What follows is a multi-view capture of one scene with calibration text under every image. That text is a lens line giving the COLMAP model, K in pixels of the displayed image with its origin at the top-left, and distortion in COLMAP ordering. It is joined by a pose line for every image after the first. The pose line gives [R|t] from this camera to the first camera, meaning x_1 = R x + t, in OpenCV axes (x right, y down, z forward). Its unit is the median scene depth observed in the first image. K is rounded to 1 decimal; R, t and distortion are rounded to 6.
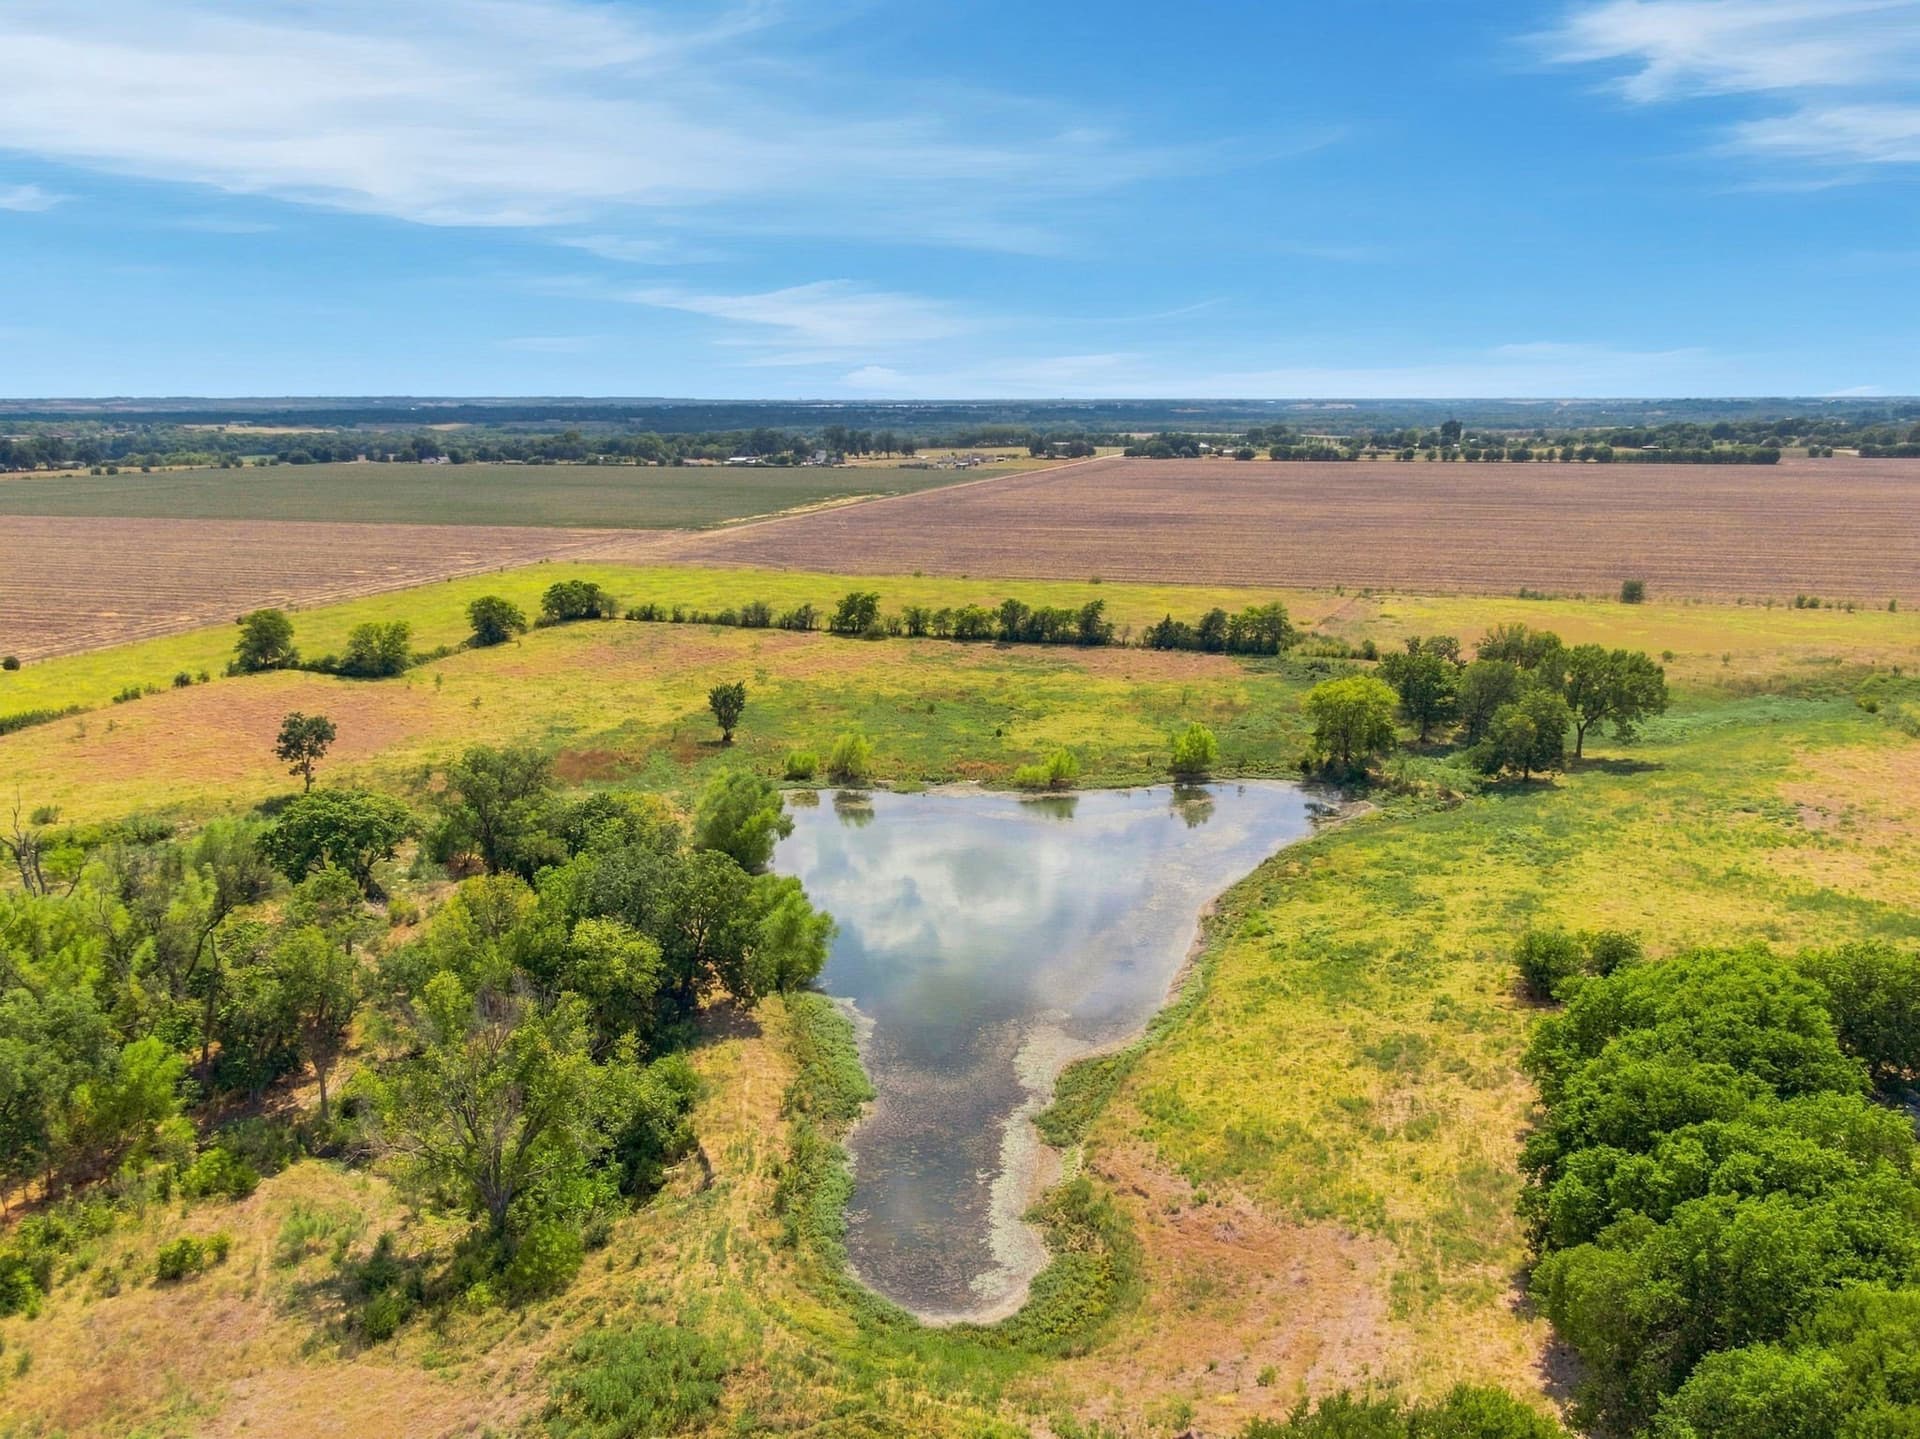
lens RADIAL K [[1631.6, 0, 960.0], [0, 1631.6, 719.5], [0, 0, 1]] dist [0.018692, 0.001411]
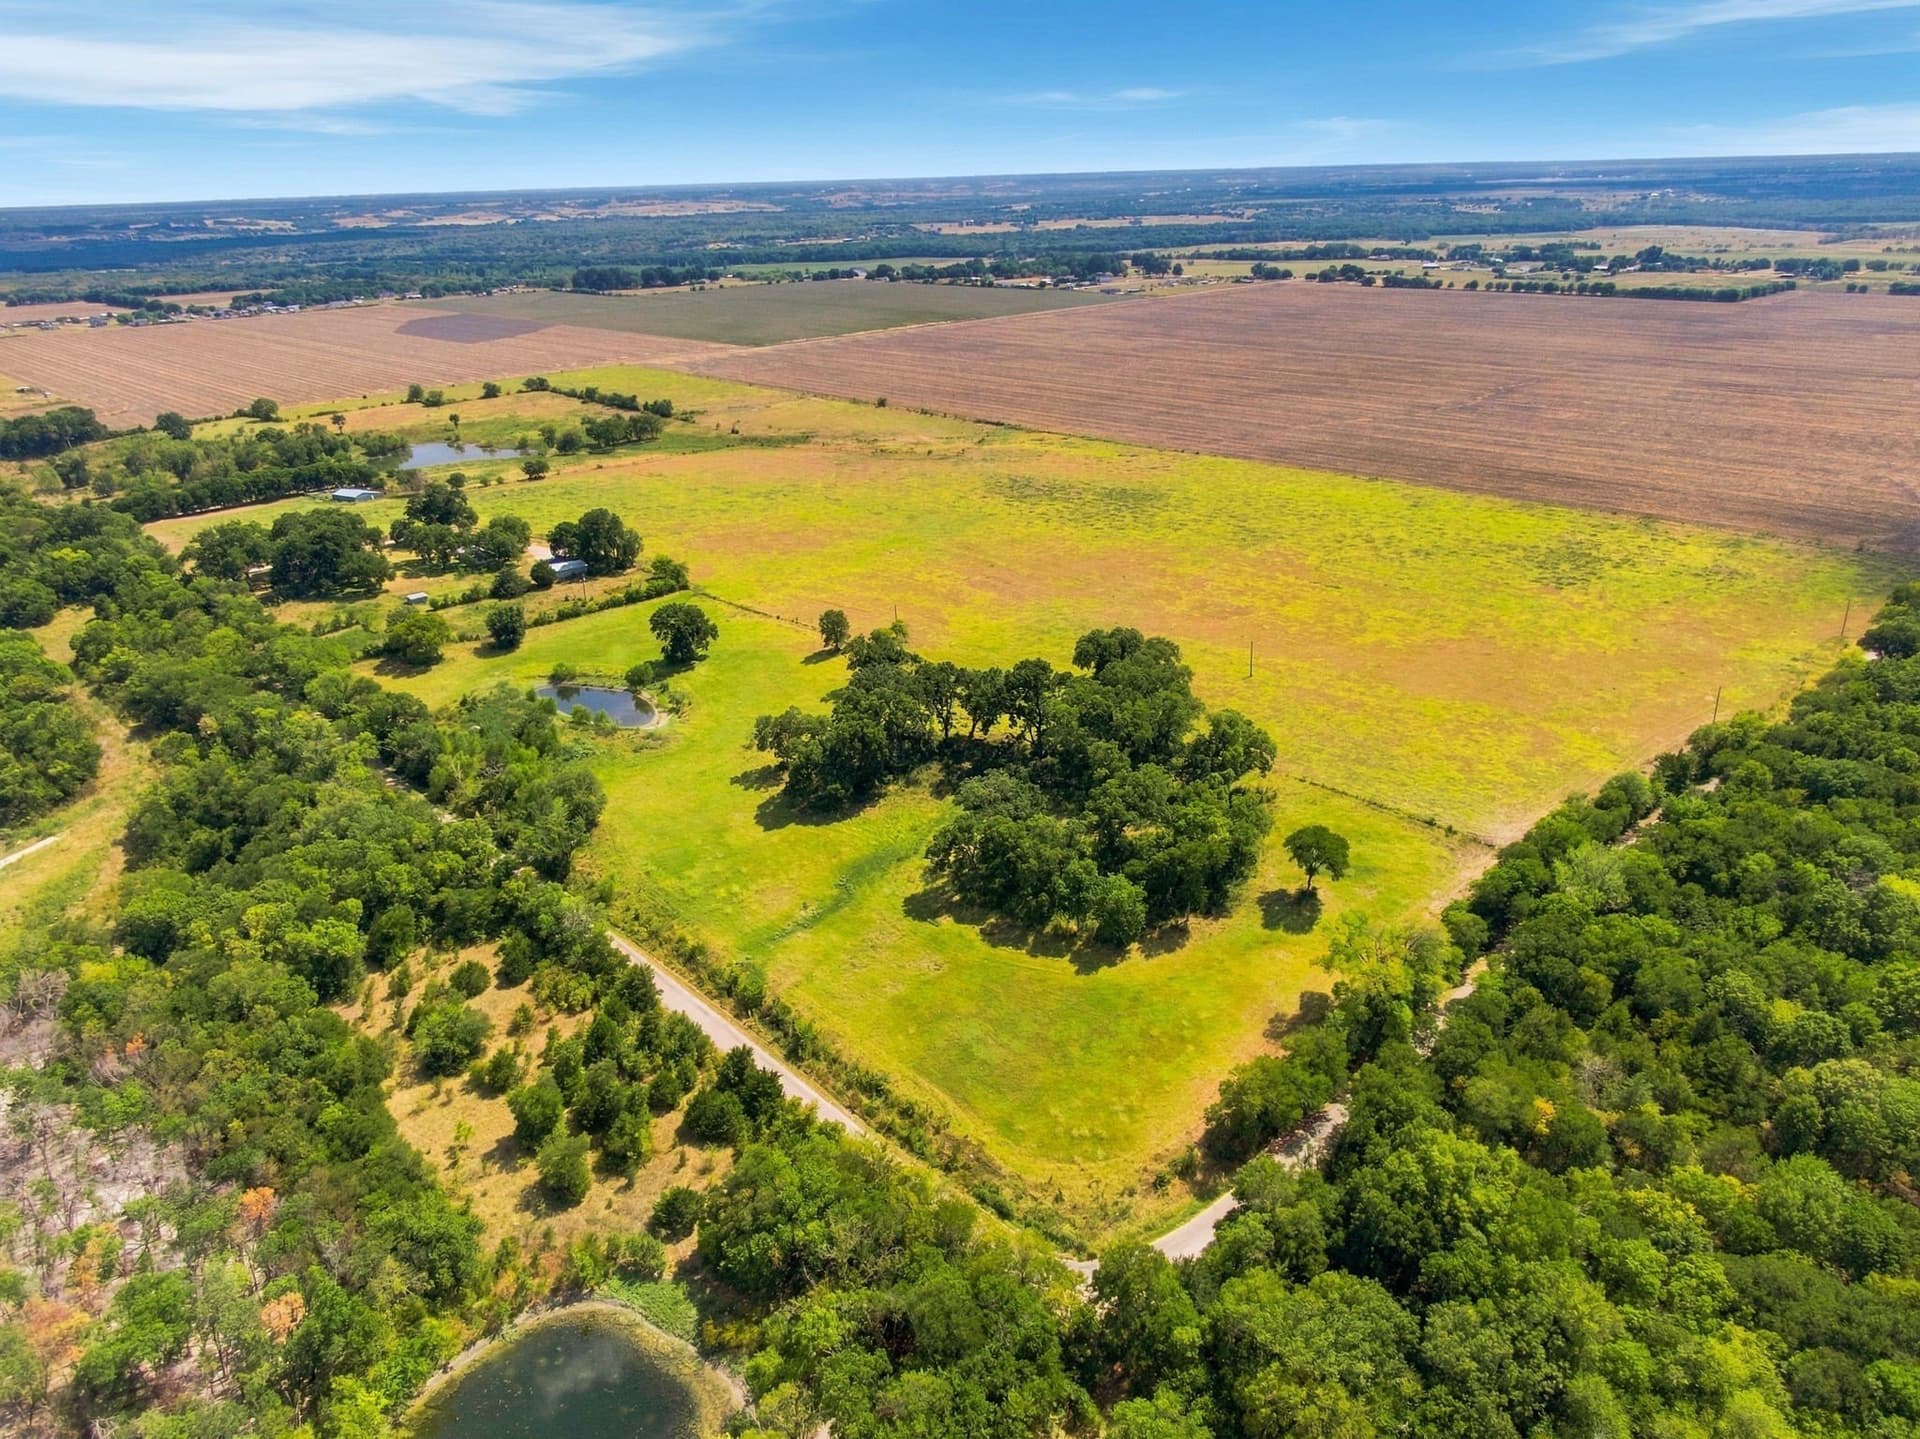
lens RADIAL K [[1370.6, 0, 957.7], [0, 1370.6, 724.9], [0, 0, 1]] dist [0.035612, -0.062548]
pose [[0.857952, 0.171589, -0.484227, 1.803106], [-0.073791, 0.973958, 0.214385, -0.064554], [0.508403, -0.148200, 0.848271, -0.854020]]
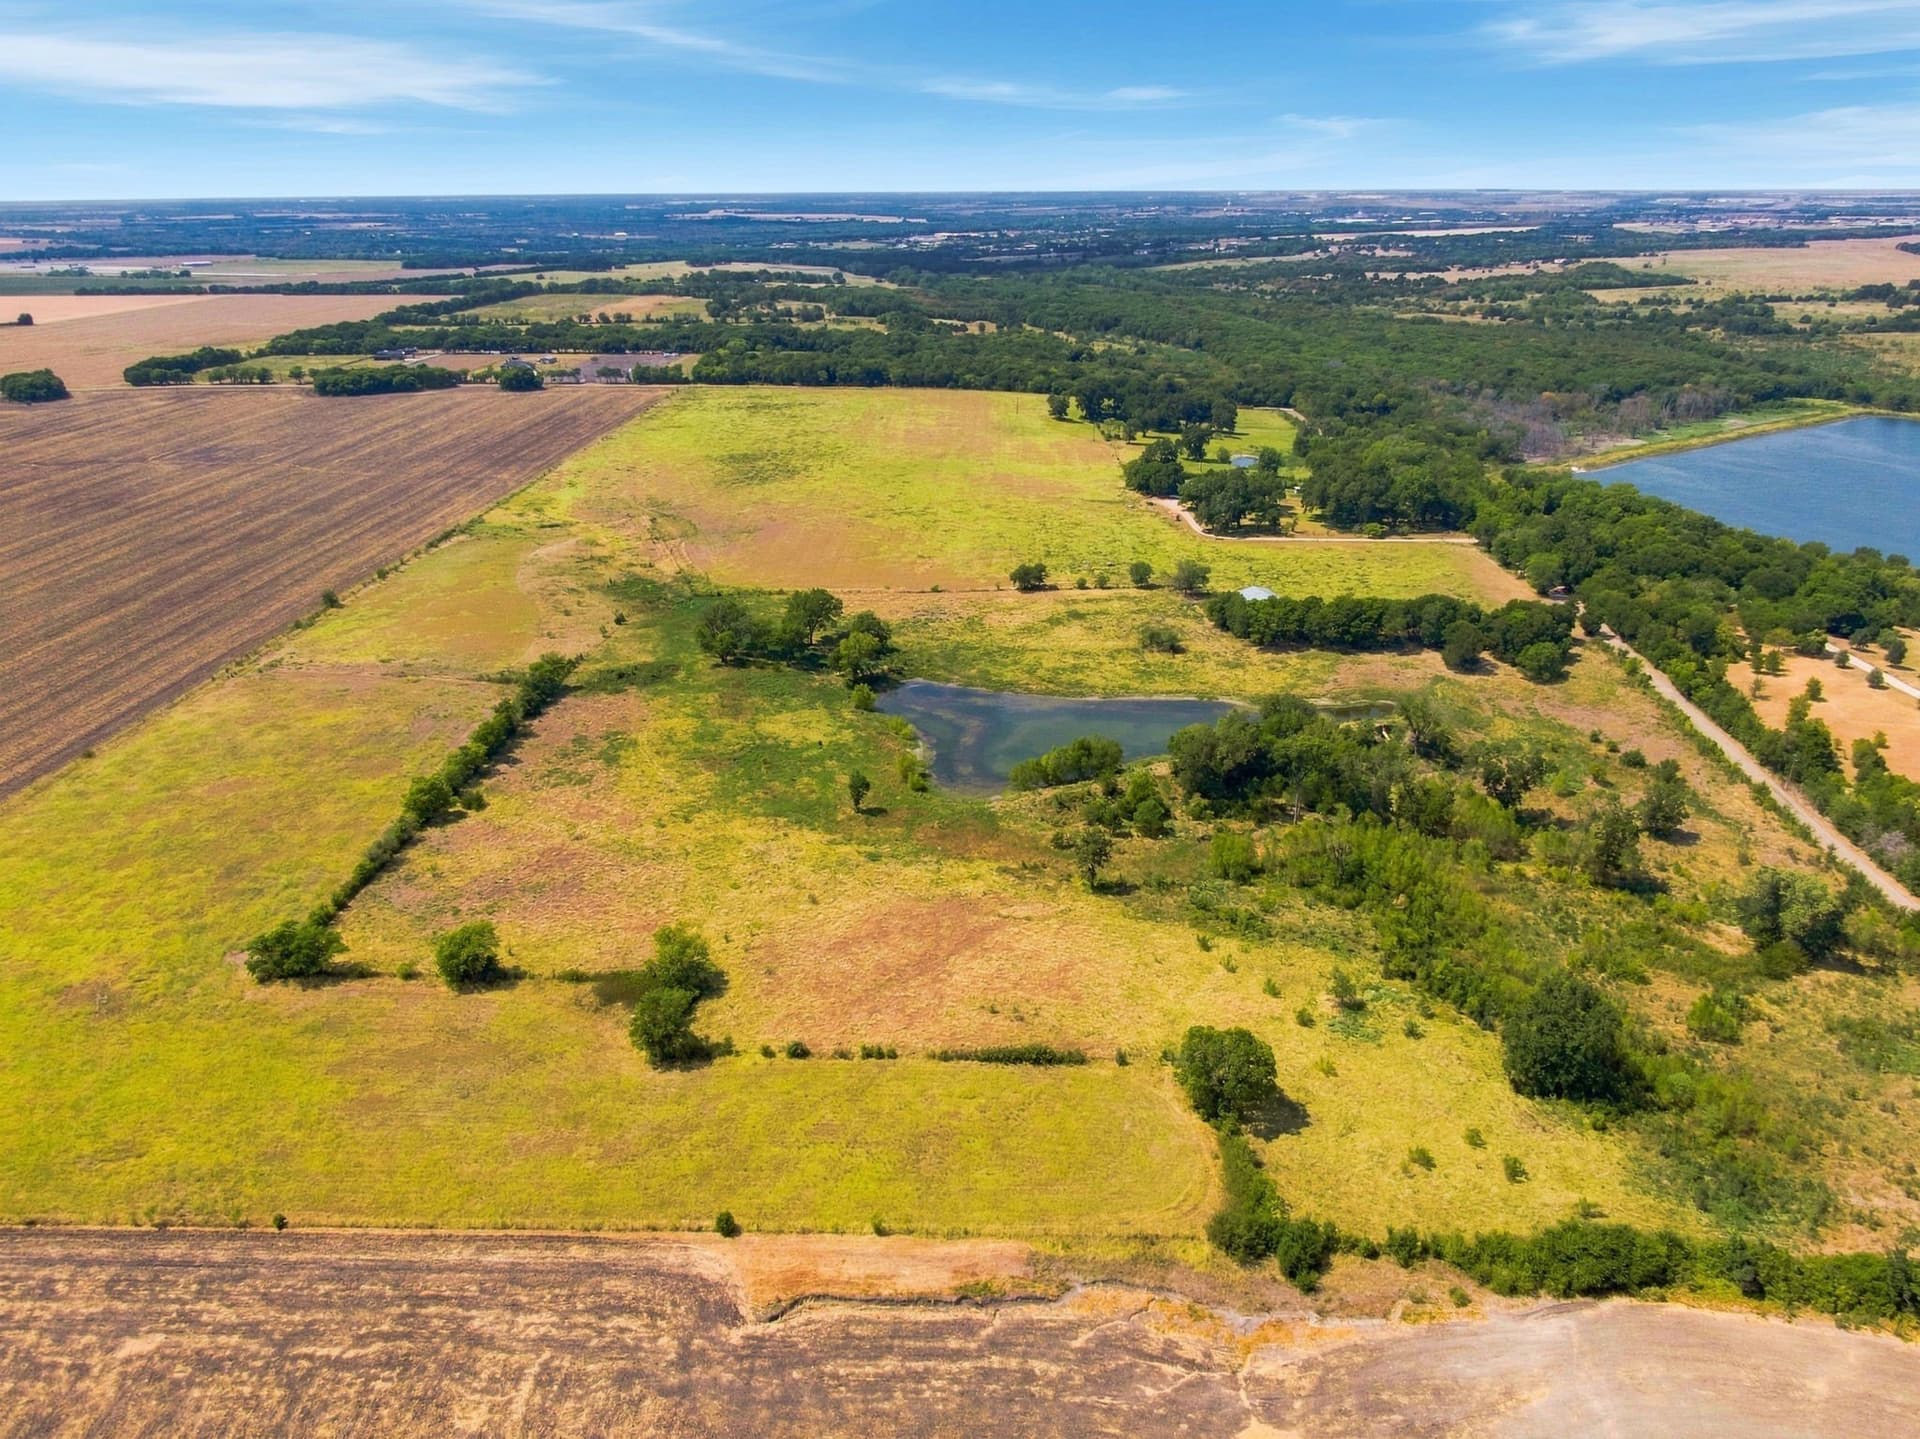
lens RADIAL K [[1370.6, 0, 957.7], [0, 1370.6, 724.9], [0, 0, 1]] dist [0.035612, -0.062548]
pose [[-0.240091, -0.351697, 0.904802, -0.924165], [0.198473, 0.894591, 0.400393, -0.394018], [-0.950245, 0.275709, -0.144981, 0.790535]]
